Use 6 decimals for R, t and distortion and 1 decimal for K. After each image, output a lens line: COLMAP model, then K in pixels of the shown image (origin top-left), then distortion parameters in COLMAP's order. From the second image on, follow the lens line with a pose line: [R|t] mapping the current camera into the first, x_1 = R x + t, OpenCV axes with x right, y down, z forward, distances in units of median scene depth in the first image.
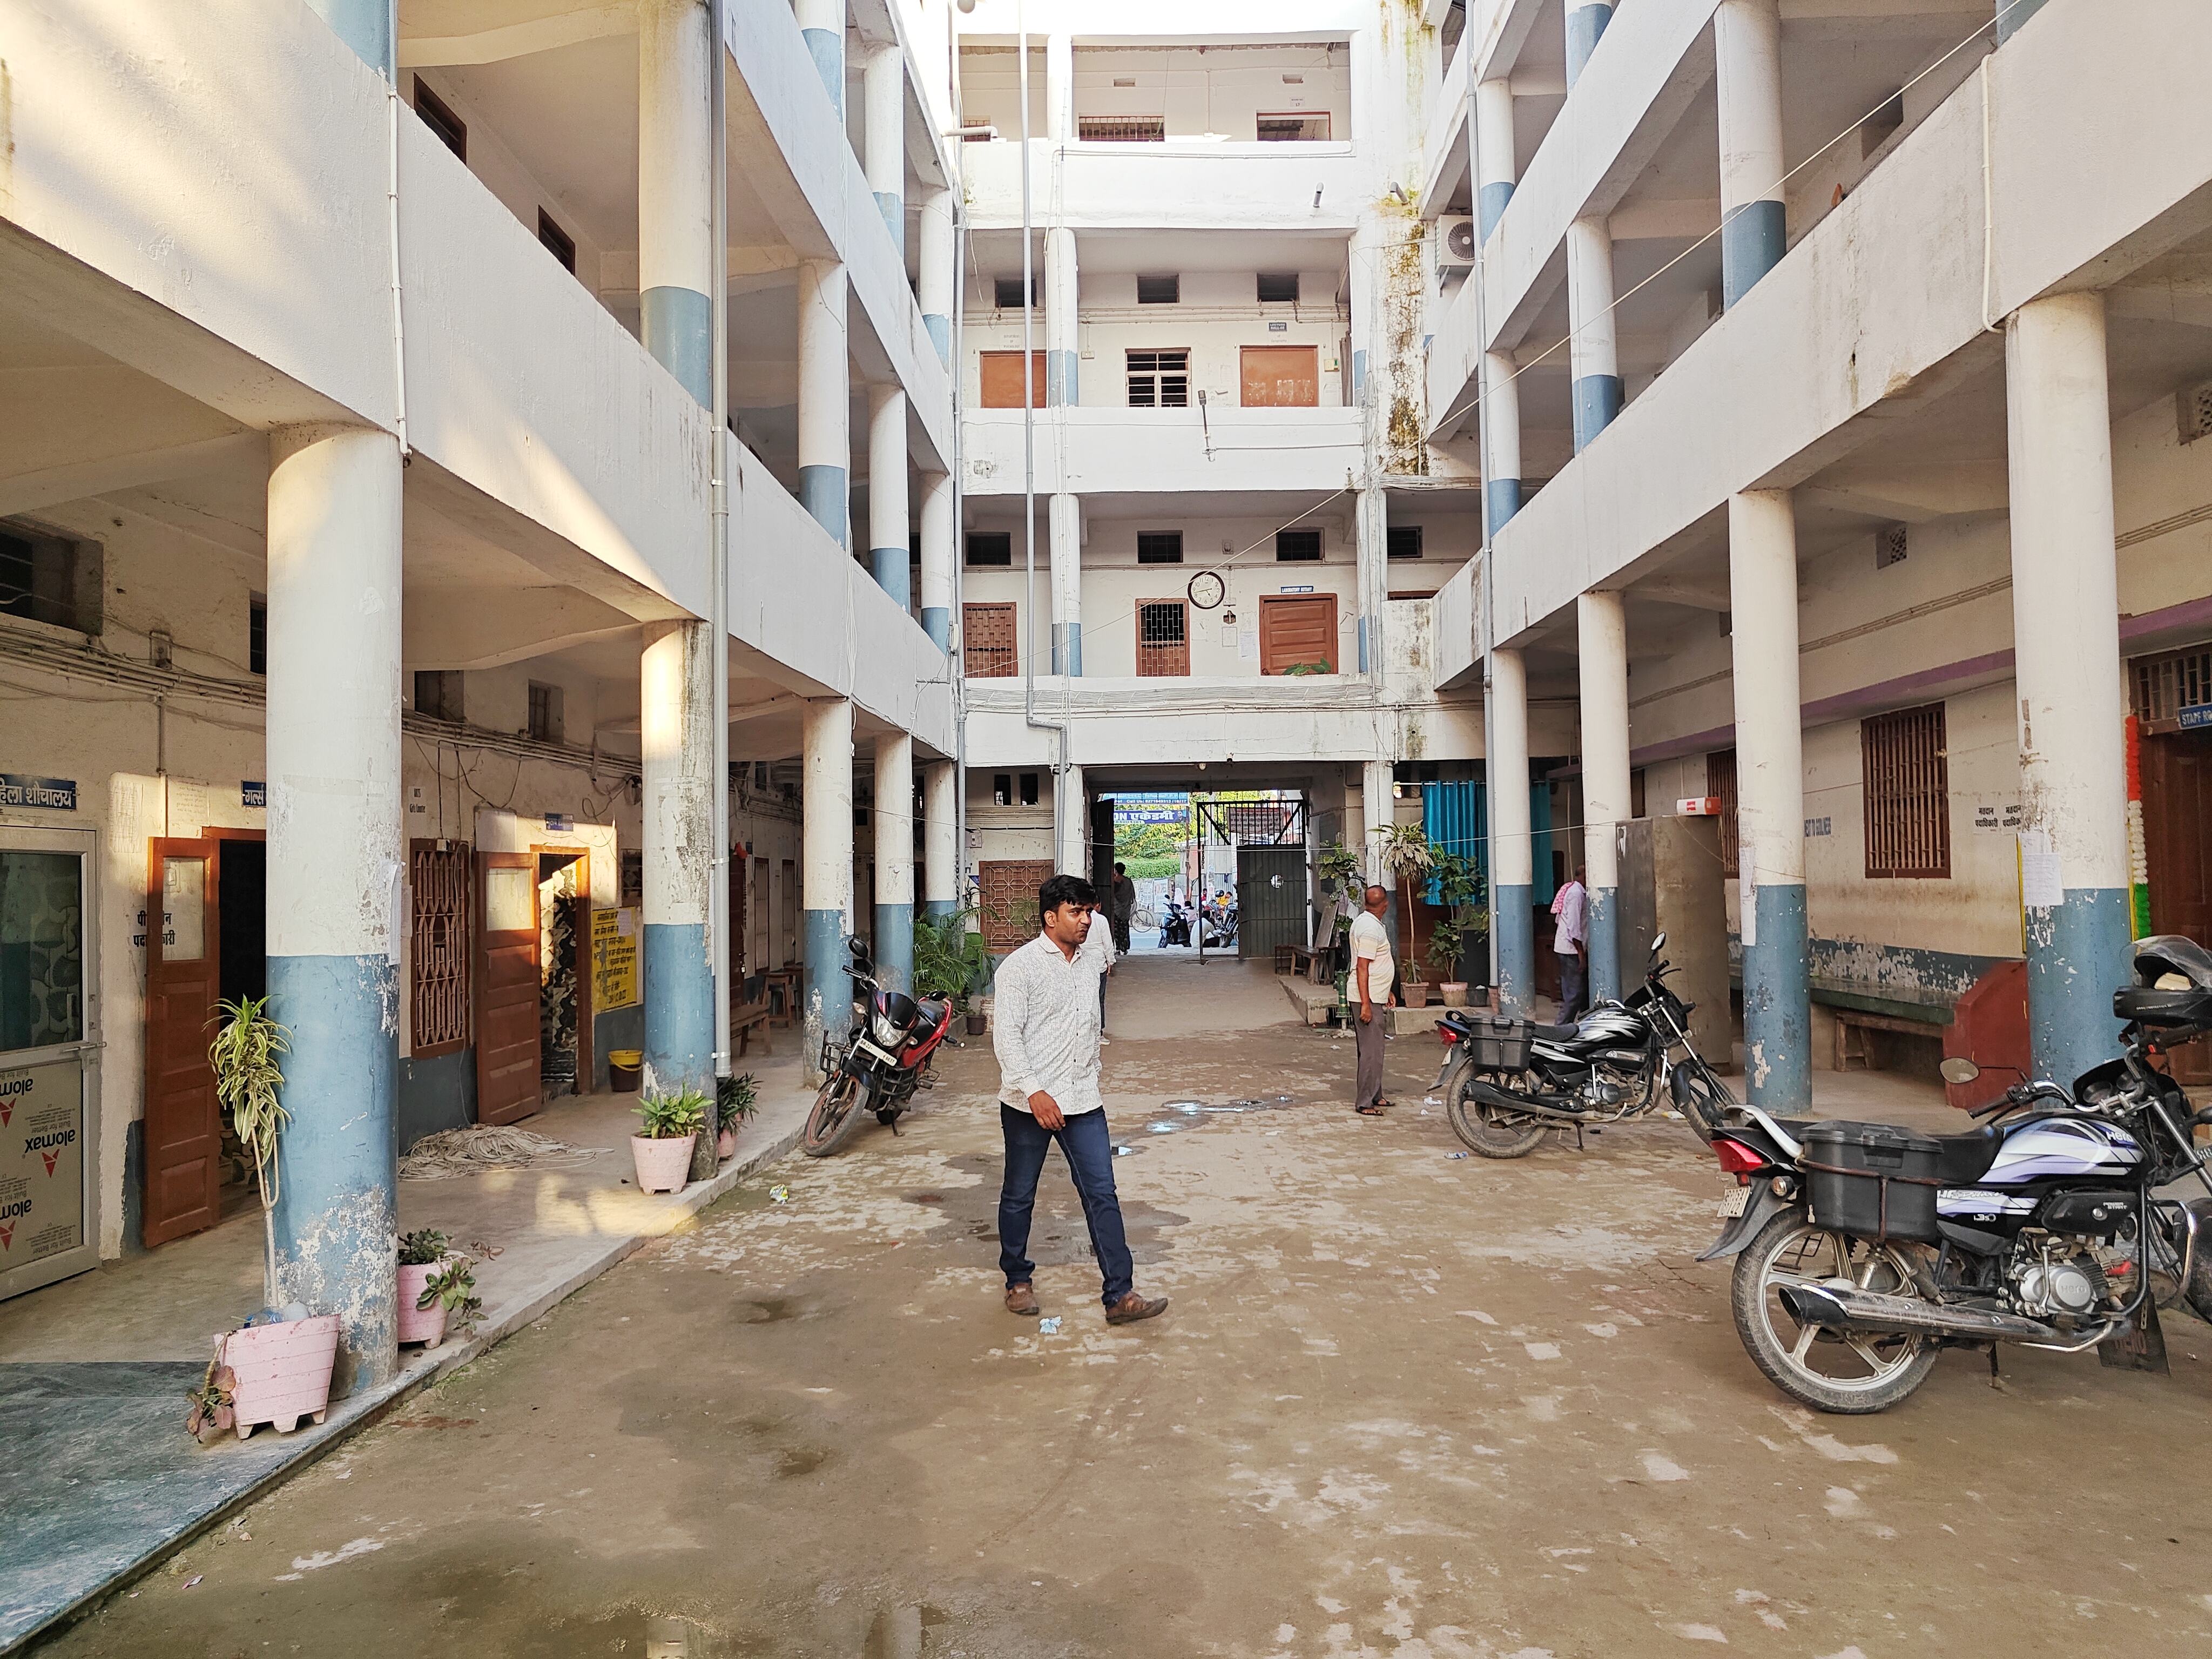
lens RADIAL K [[1543.5, 0, 1107.0], [0, 1543.5, 833.8], [0, 0, 1]] dist [0.005152, 0.008786]
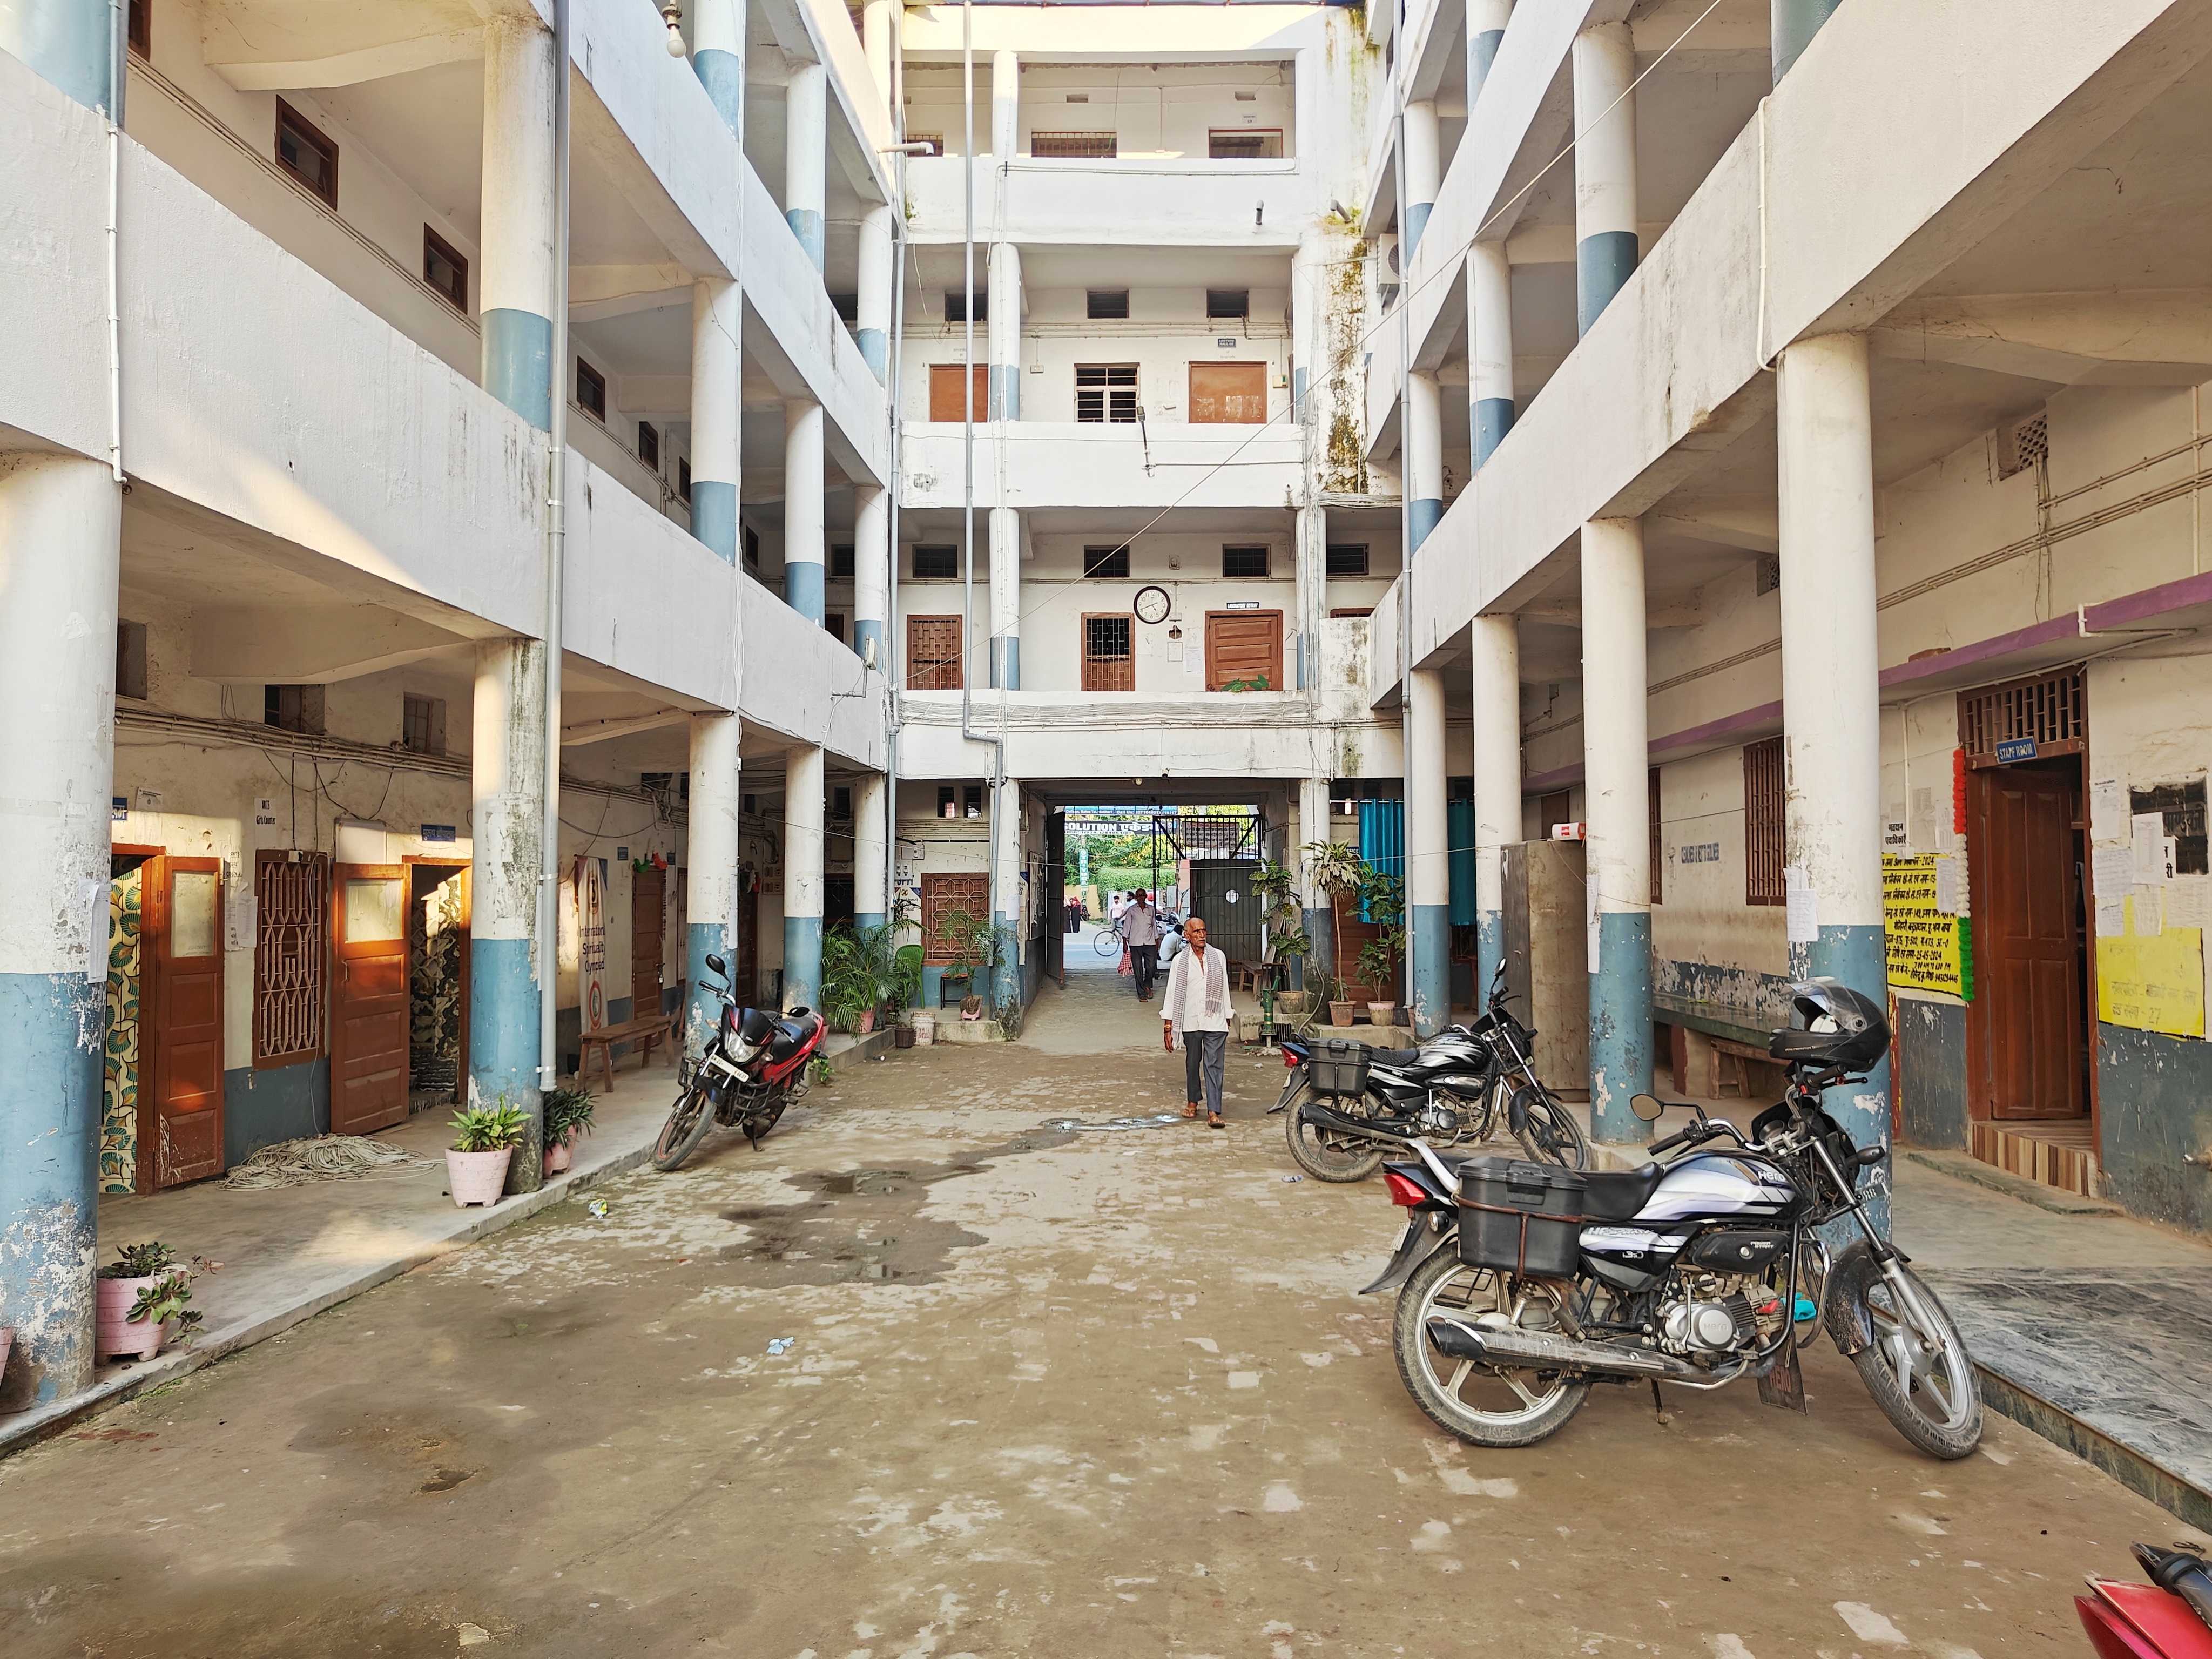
lens RADIAL K [[1551.8, 0, 1106.0], [0, 1551.8, 829.5], [0, 0, 1]] dist [0.009262, 0.004020]
pose [[0.999861, 0.012186, -0.011391, 0.113163], [-0.012282, 0.999889, -0.008448, -0.008334], [0.011287, 0.008587, 0.999899, -0.010552]]
